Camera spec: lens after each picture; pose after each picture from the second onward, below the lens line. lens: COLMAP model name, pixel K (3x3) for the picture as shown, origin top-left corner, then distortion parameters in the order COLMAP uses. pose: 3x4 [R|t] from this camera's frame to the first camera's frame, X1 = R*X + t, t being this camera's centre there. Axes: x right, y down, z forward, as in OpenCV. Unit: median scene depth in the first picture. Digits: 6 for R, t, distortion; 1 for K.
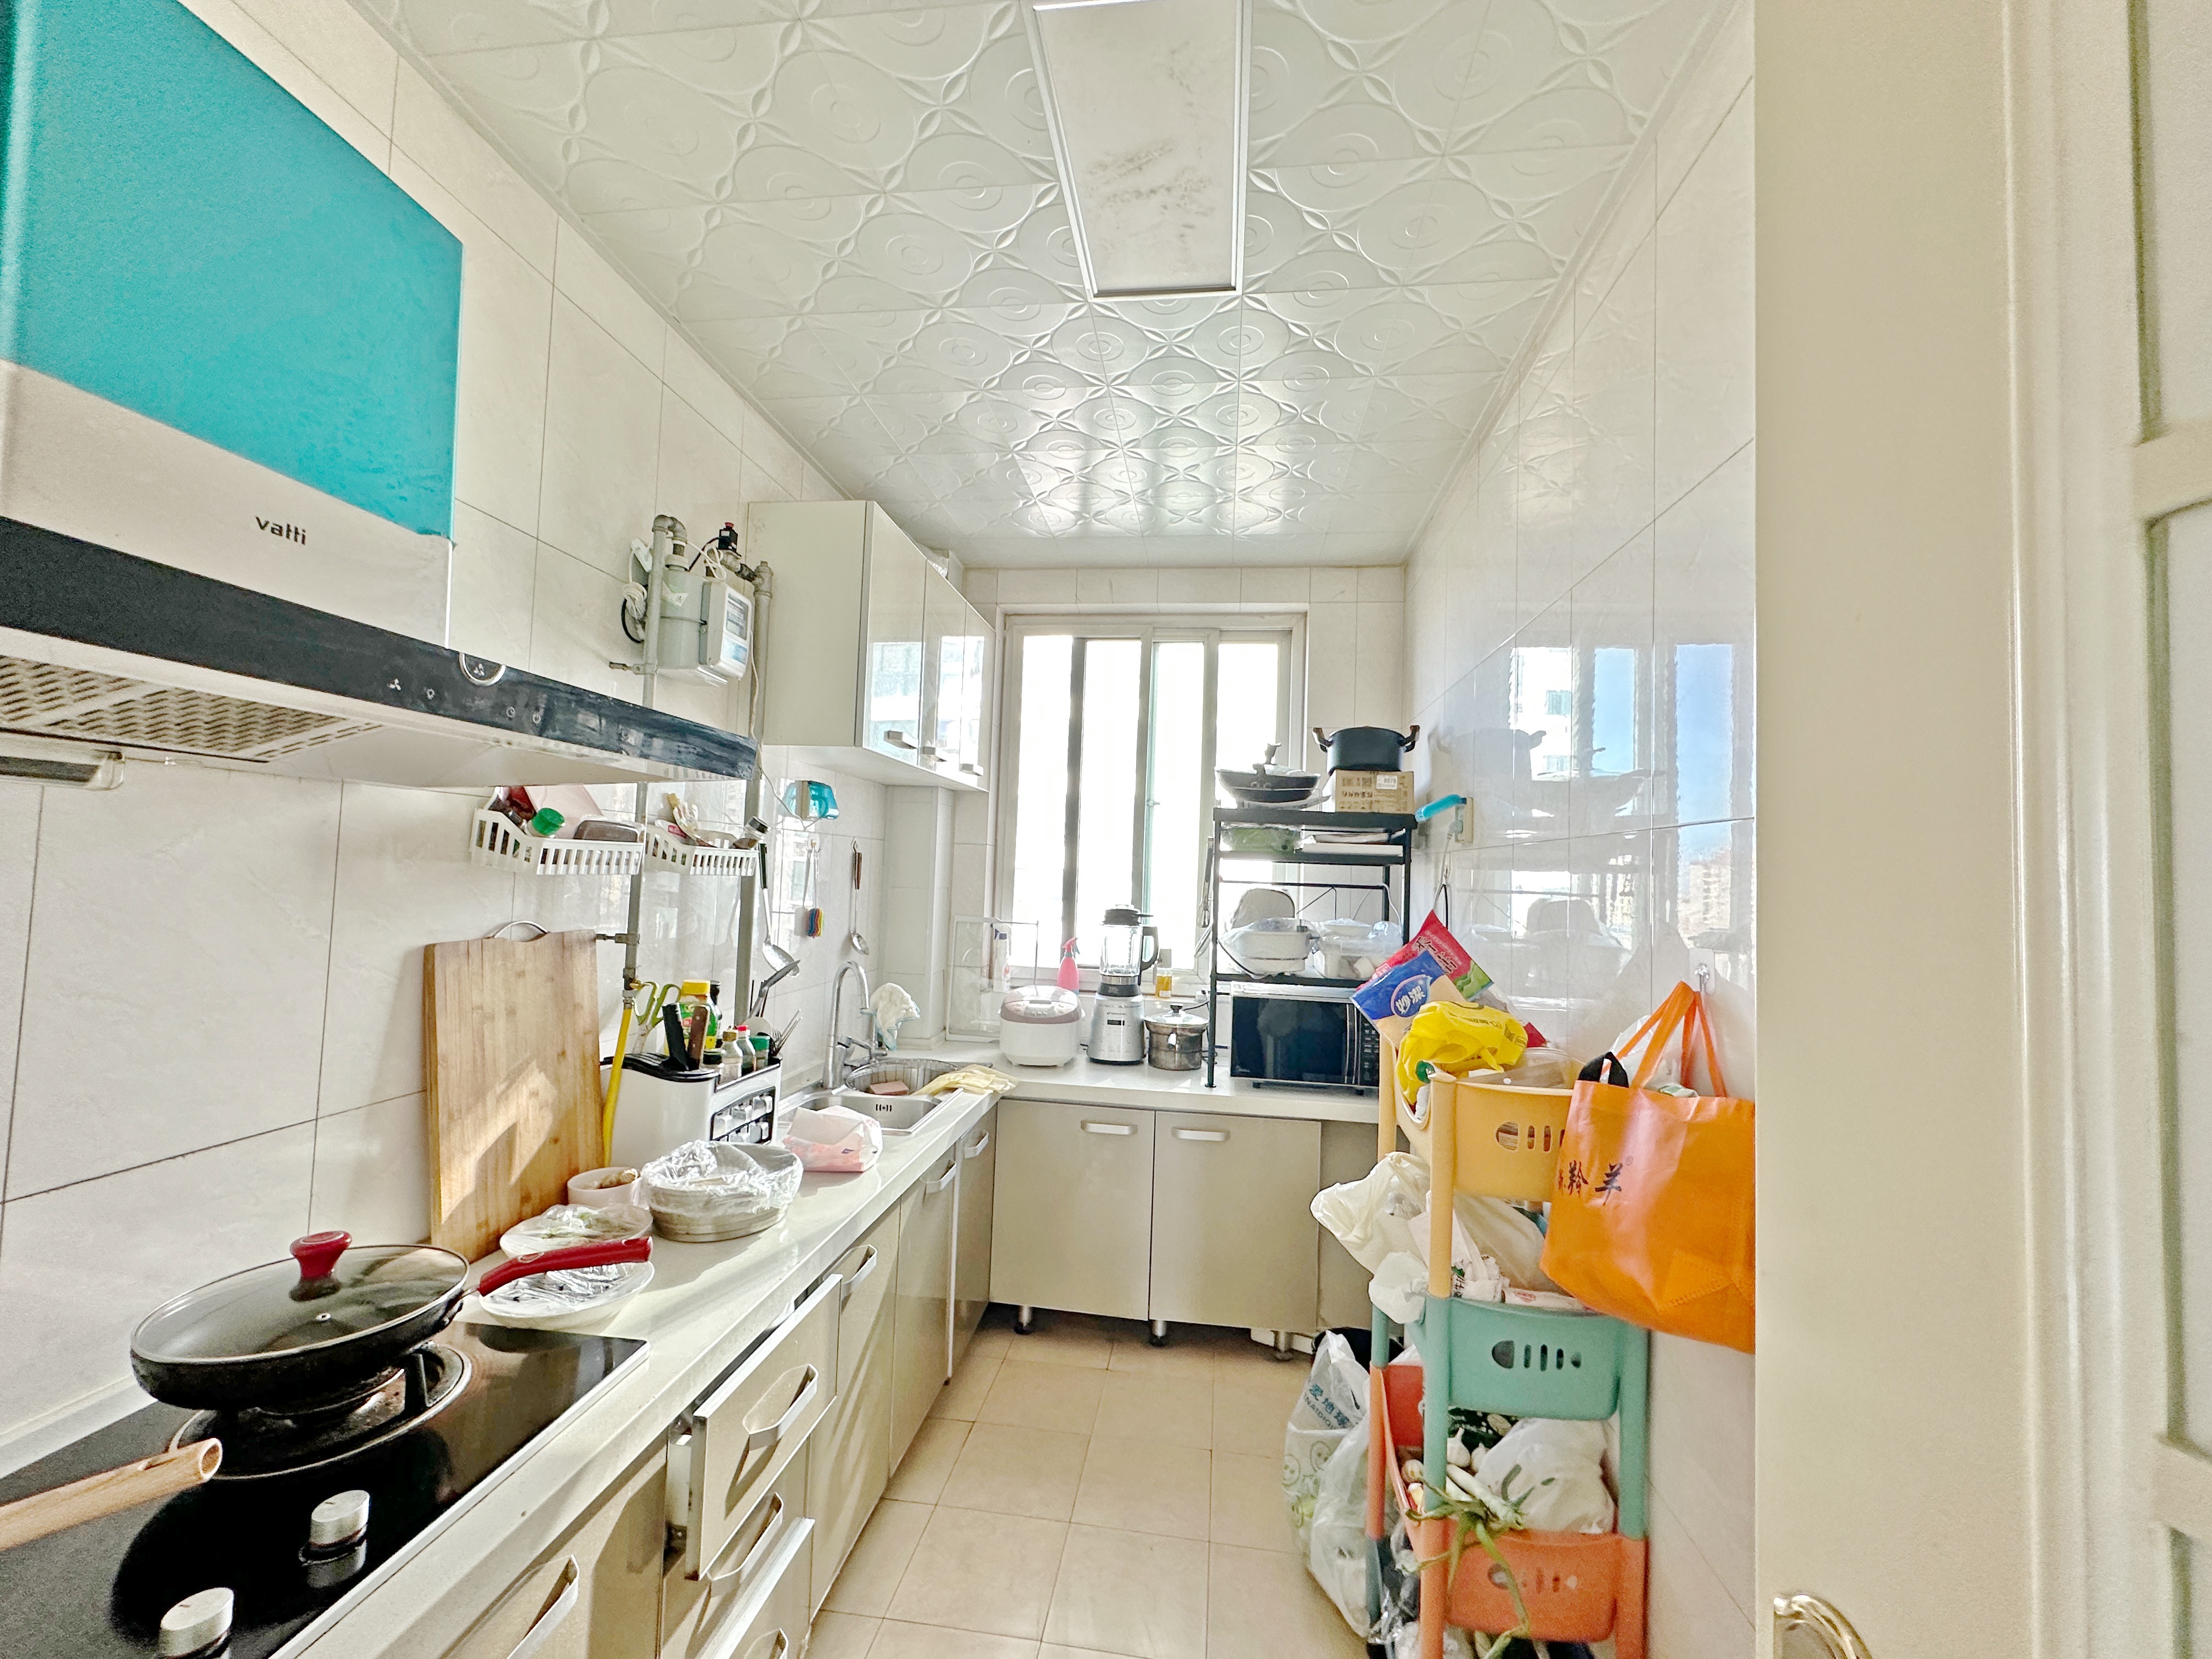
lens RADIAL K [[885.0, 0, 1109.3], [0, 885.0, 833.5], [0, 0, 1]] dist [-0.001900, -0.000135]
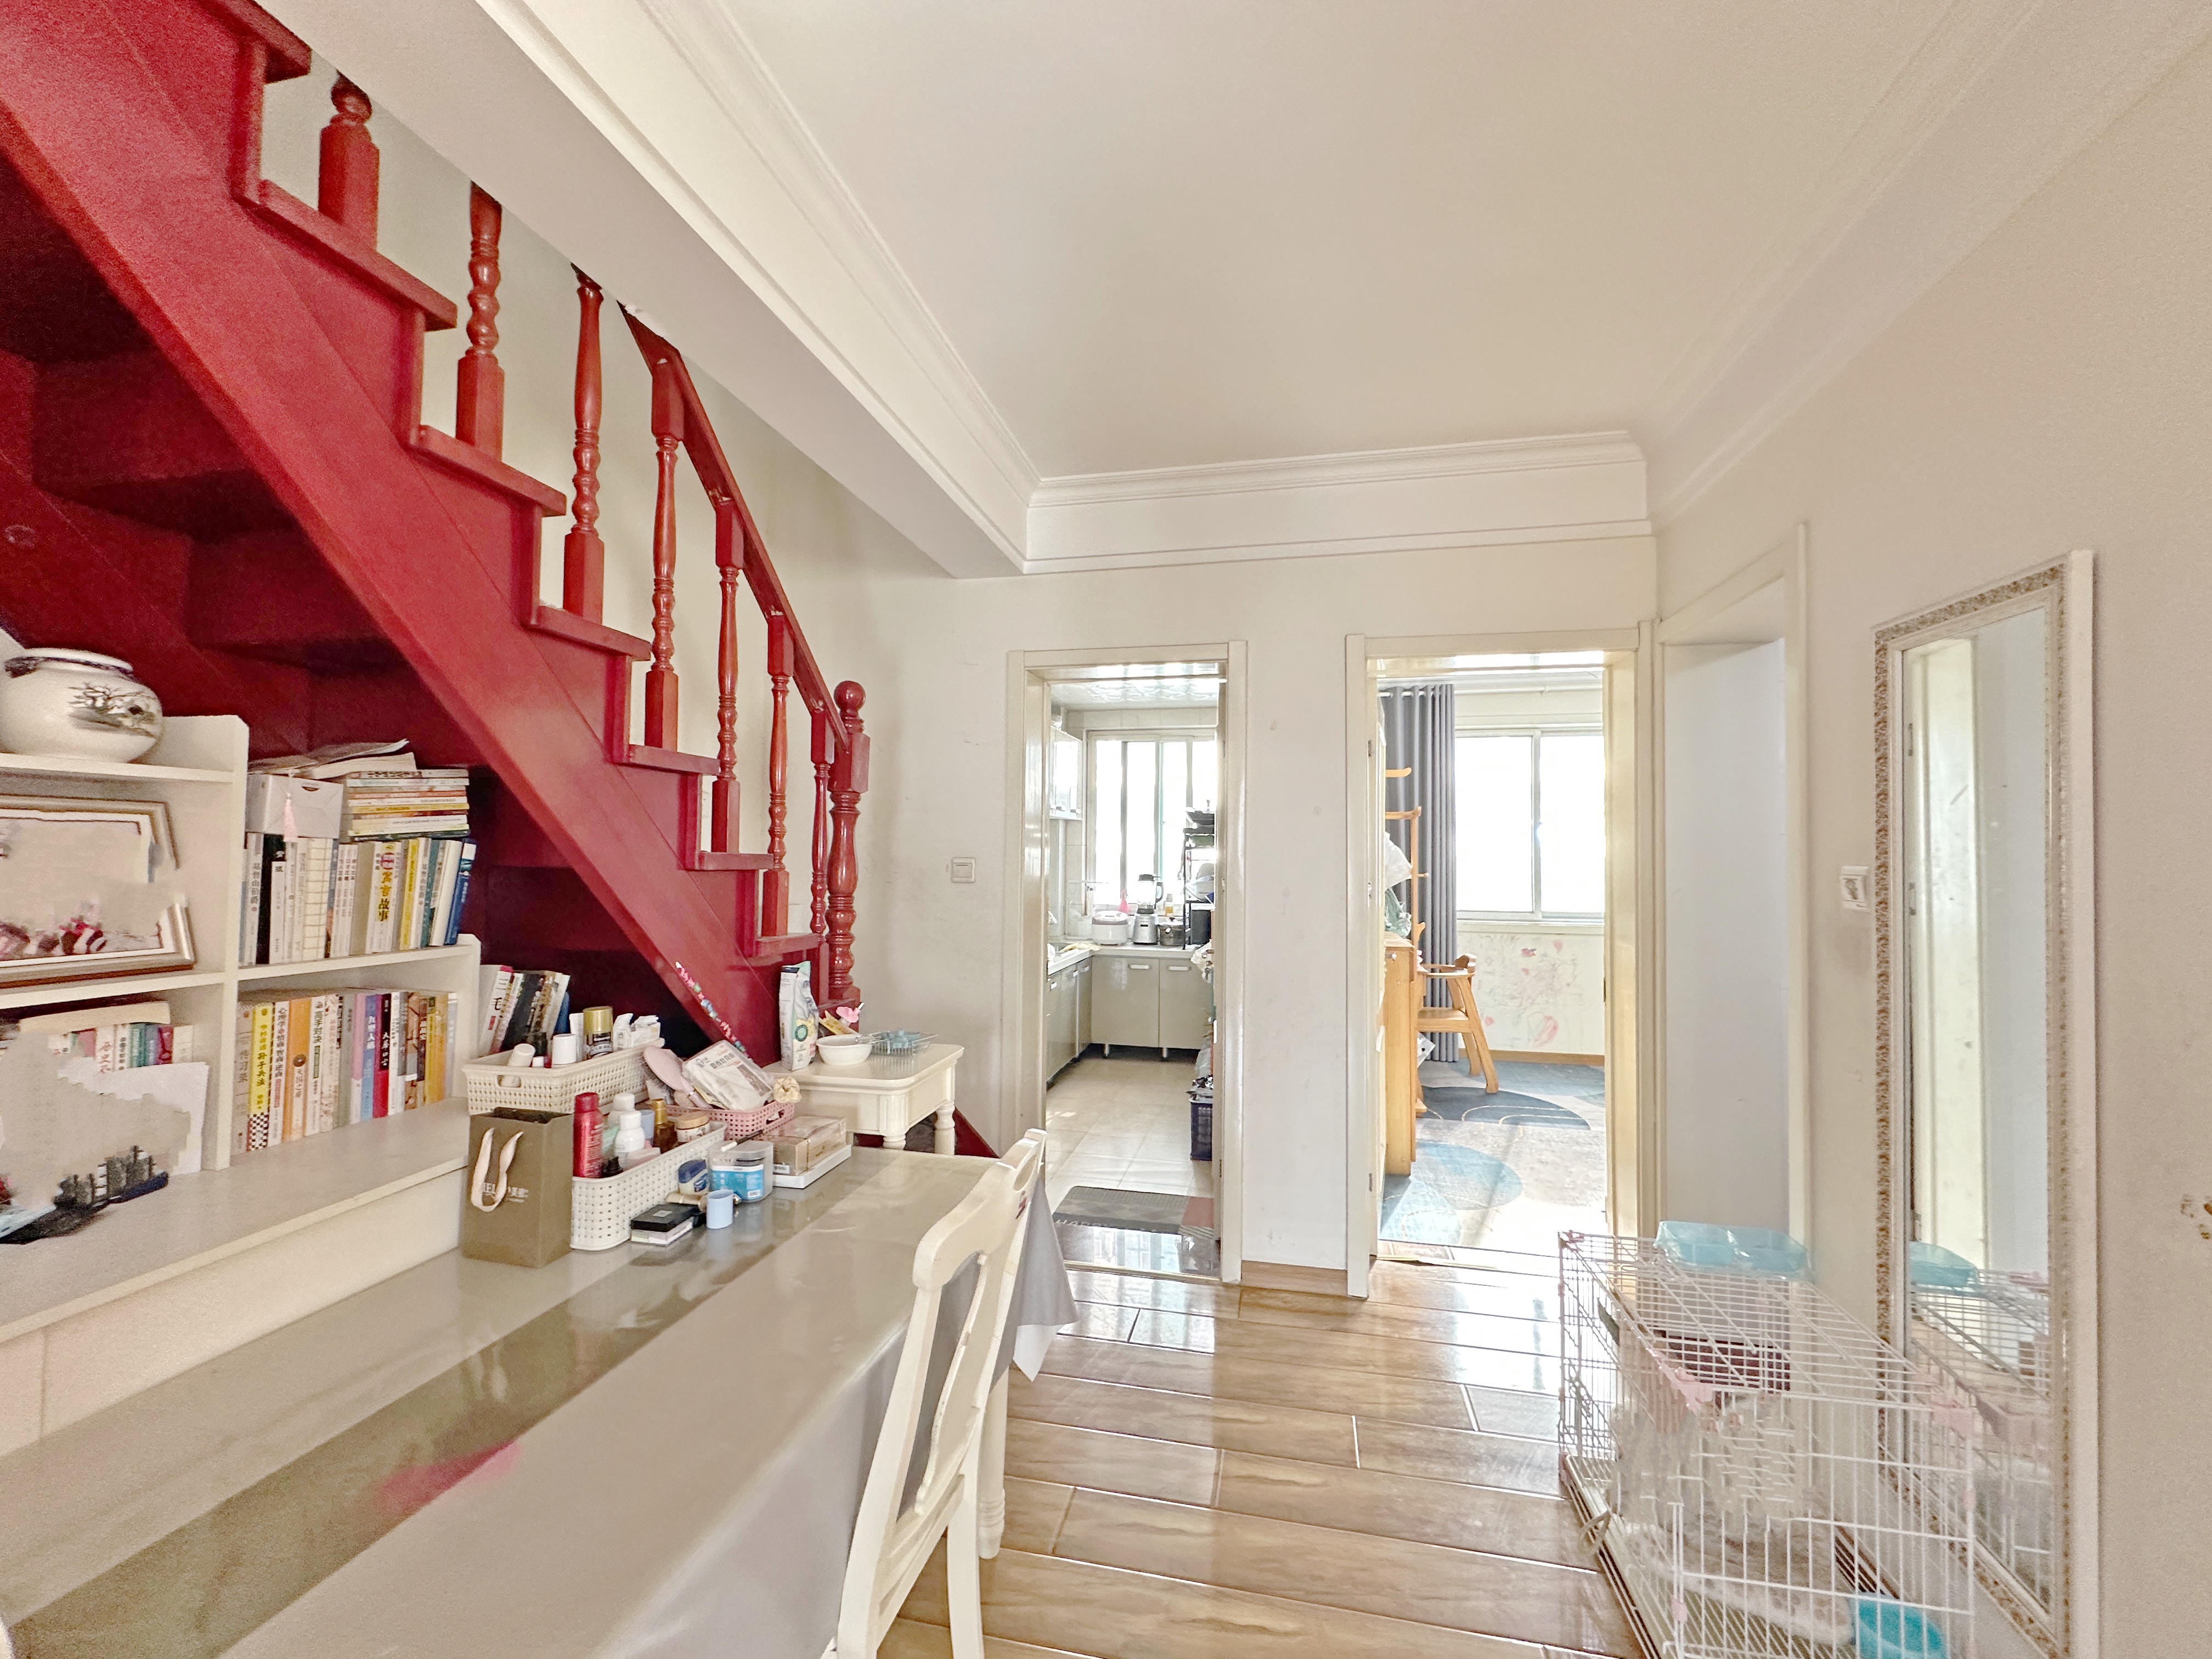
lens RADIAL K [[885.0, 0, 1110.1], [0, 885.0, 832.2], [0, 0, 1]] dist [-0.001900, -0.000135]
pose [[0.995976, -0.029144, -0.084748, 0.110106], [0.030713, 0.999379, 0.017260, -0.054445], [0.084192, -0.019793, 0.996253, -1.129937]]
